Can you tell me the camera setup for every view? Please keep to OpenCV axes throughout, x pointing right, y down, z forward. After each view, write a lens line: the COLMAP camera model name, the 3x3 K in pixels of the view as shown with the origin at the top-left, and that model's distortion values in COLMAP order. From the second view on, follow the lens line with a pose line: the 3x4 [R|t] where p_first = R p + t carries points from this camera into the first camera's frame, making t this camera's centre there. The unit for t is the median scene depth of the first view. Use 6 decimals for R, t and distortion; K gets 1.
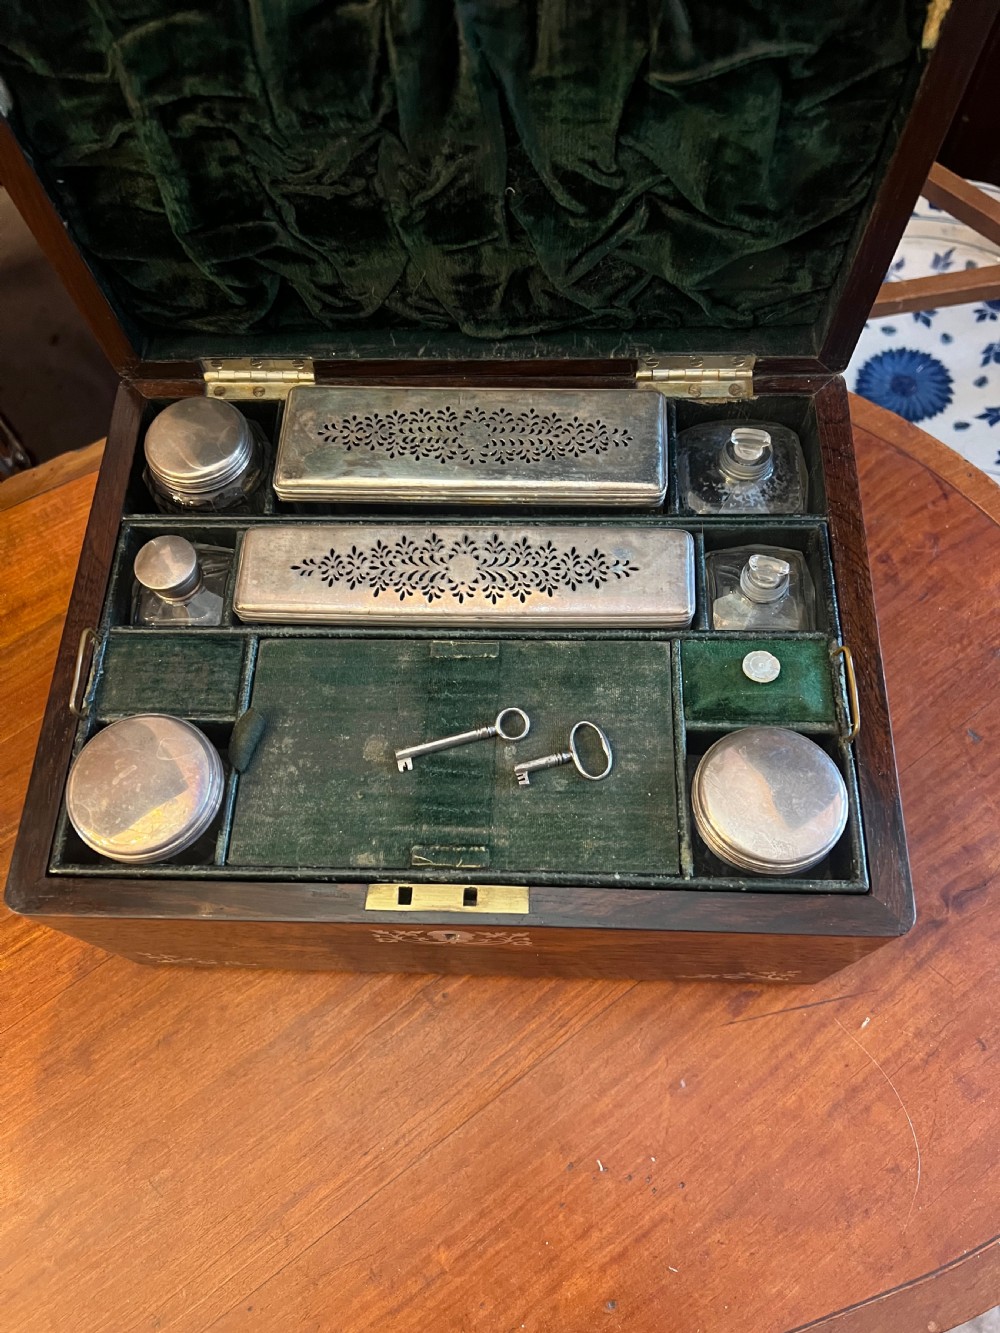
lens RADIAL K [[1004.4, 0, 491.8], [0, 1004.4, 665.2], [0, 0, 1]] dist [0.073278, -0.122017]
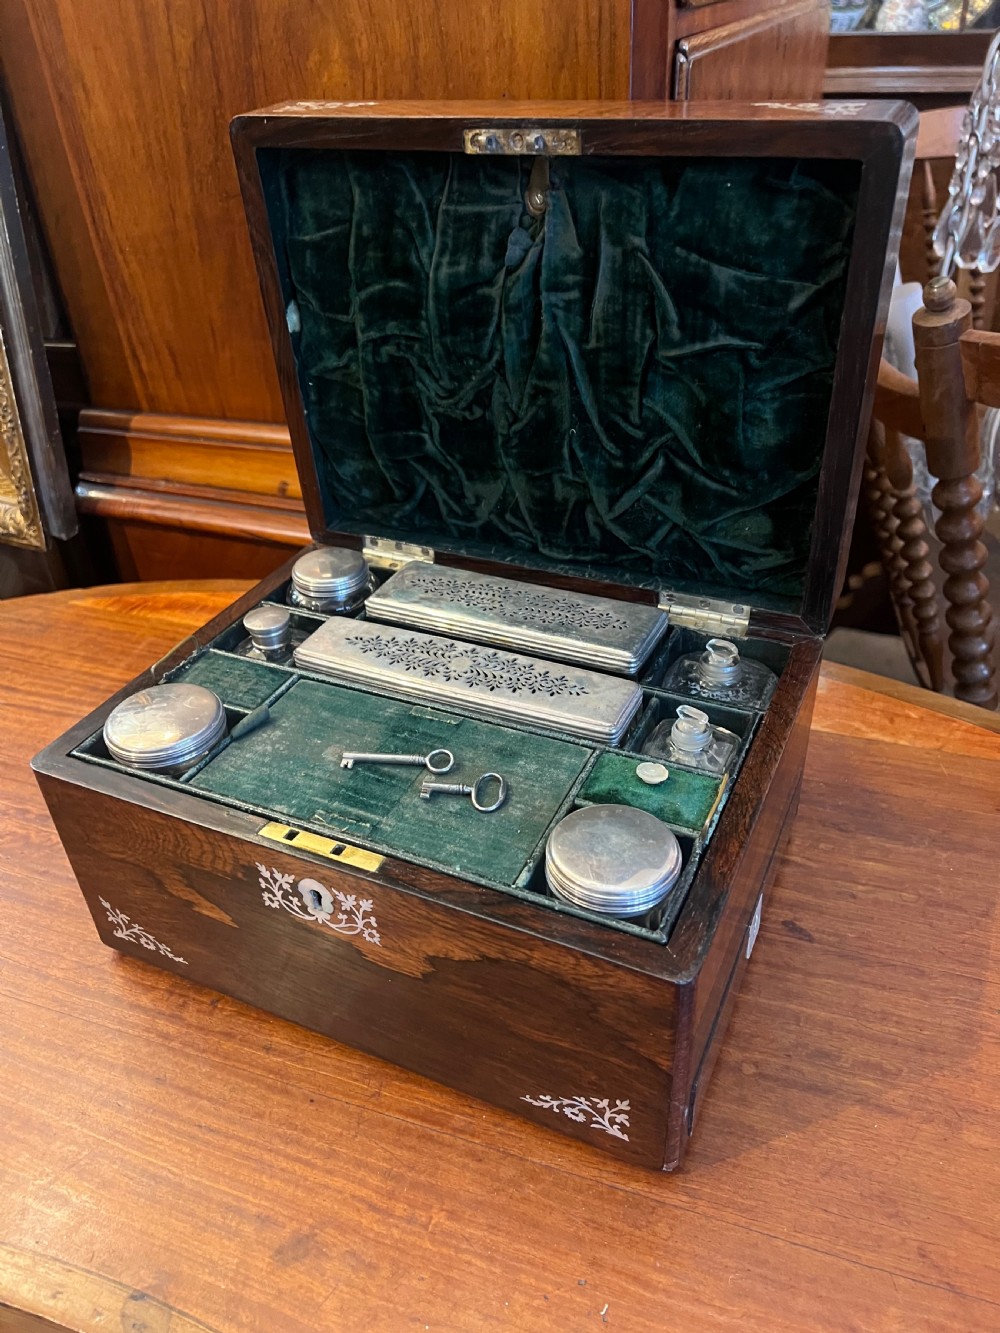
lens RADIAL K [[987.3, 0, 496.8], [0, 987.3, 671.1], [0, 0, 1]] dist [0.084549, -0.129147]
pose [[0.918096, 0.228493, -0.323867, 0.425064], [-0.358753, 0.826443, -0.433922, 0.441626], [0.168510, 0.514571, 0.840727, -0.040453]]
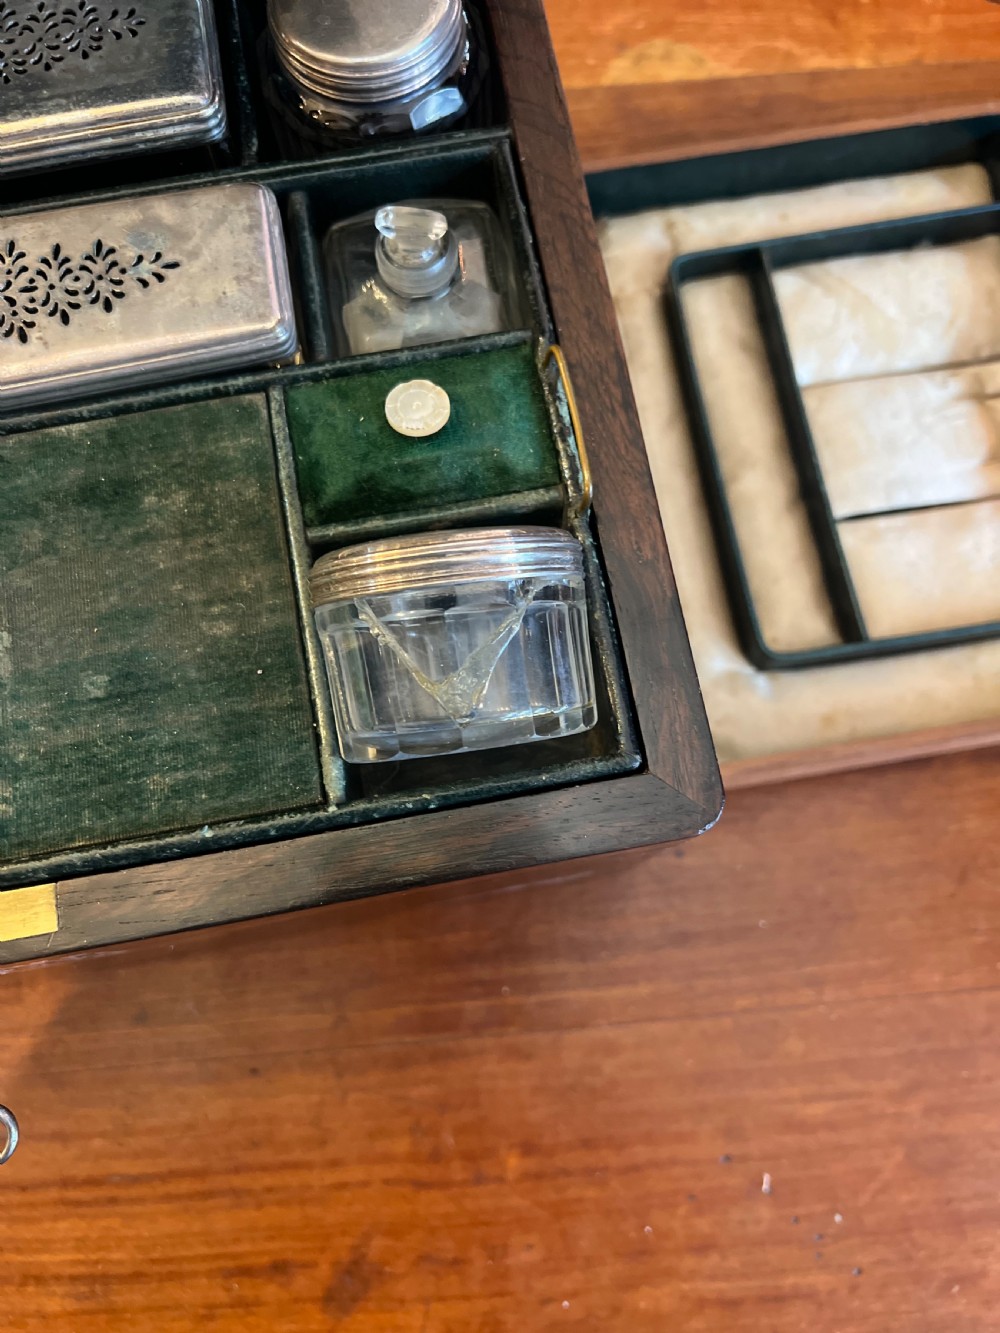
lens RADIAL K [[1003.8, 0, 493.0], [0, 1003.8, 683.2], [0, 0, 1]] dist [-0.004360, -0.001532]
pose [[0.978003, -0.193069, 0.078959, 0.224610], [0.171923, 0.960455, 0.219017, 0.031803], [-0.118122, -0.200625, 0.972521, 0.408908]]
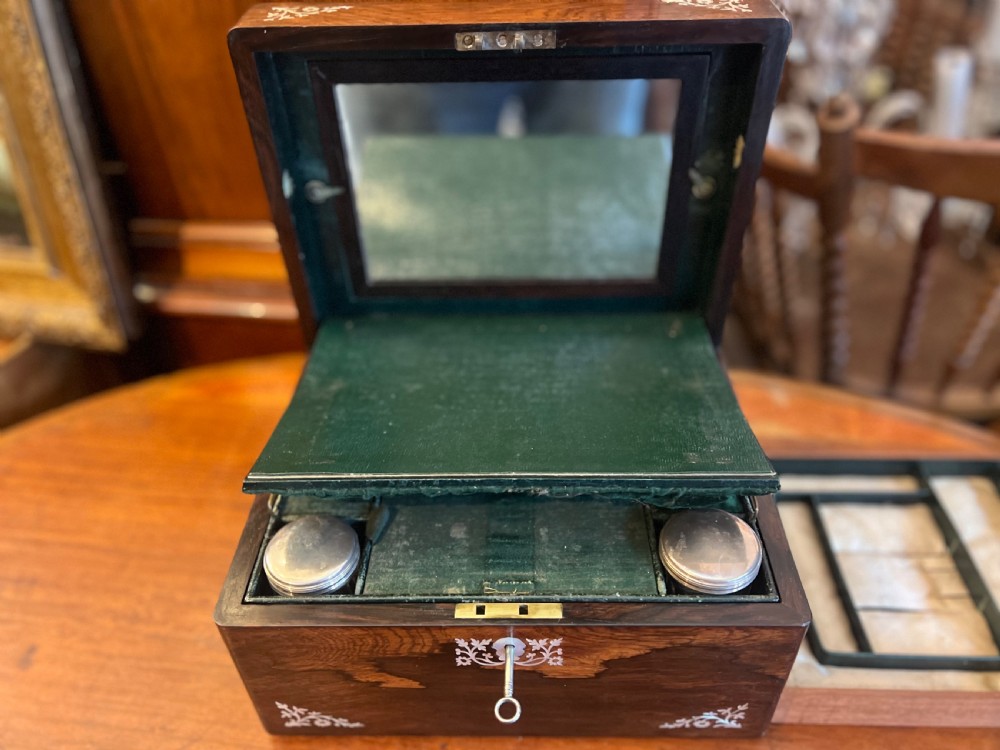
lens RADIAL K [[741.3, 0, 500.0], [0, 741.3, 375.0], [0, 0, 1]] dist [0.080641, -0.123659]
pose [[0.999624, 0.007859, 0.026271, -0.080056], [0.004654, 0.895526, -0.444985, 0.372294], [-0.027023, 0.444940, 0.895153, -0.153063]]
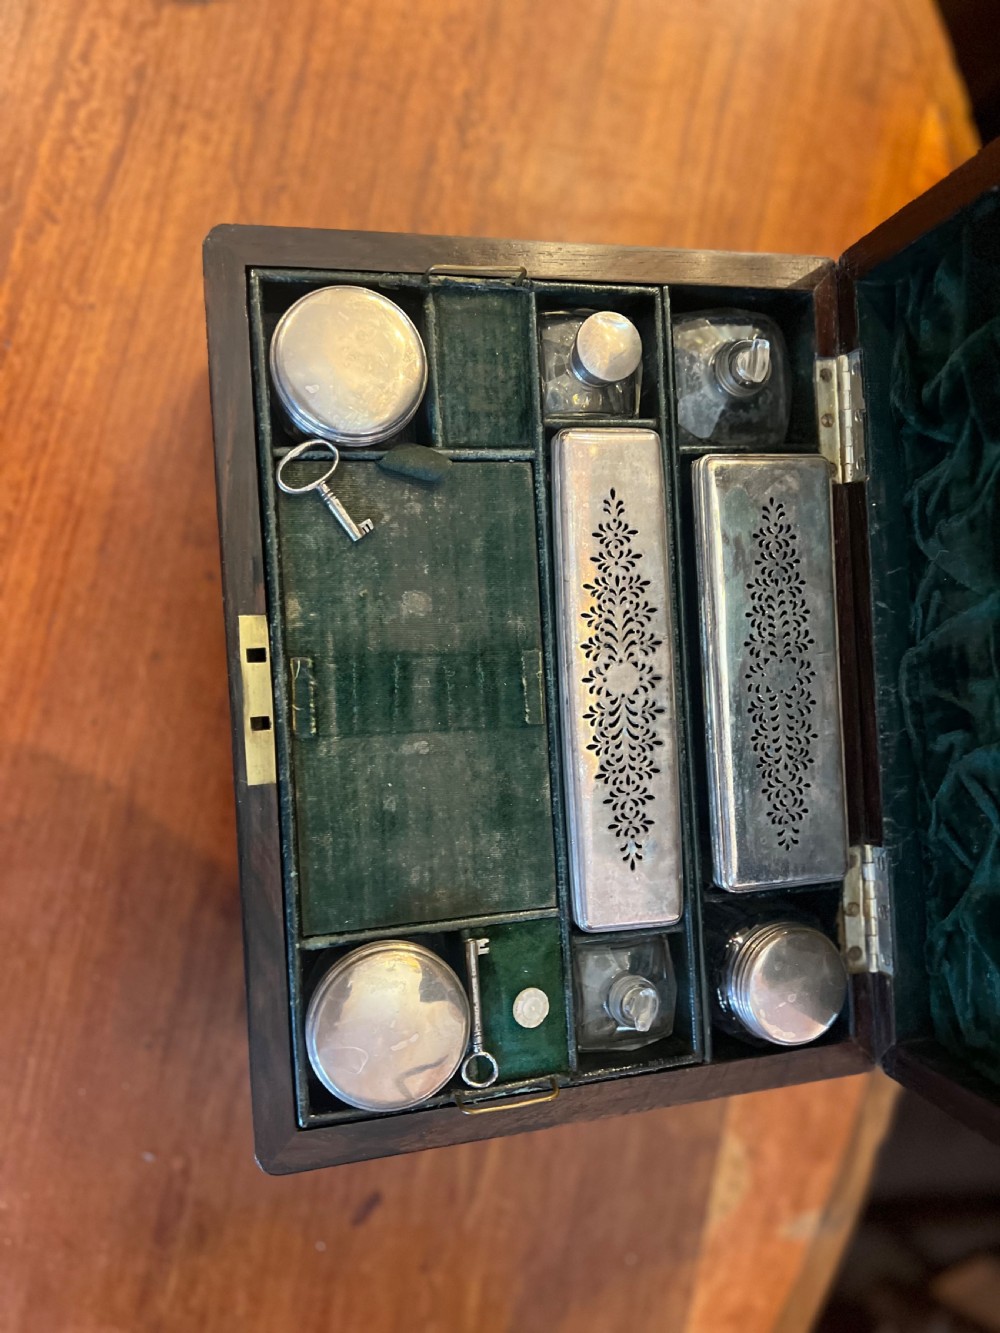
lens RADIAL K [[987.3, 0, 496.8], [0, 987.3, 671.1], [0, 0, 1]] dist [0.084549, -0.129147]
pose [[0.073891, 0.995682, 0.056194, -0.095744], [-0.984787, 0.063964, 0.161563, -0.130977], [0.157271, -0.067277, 0.985261, 0.097674]]
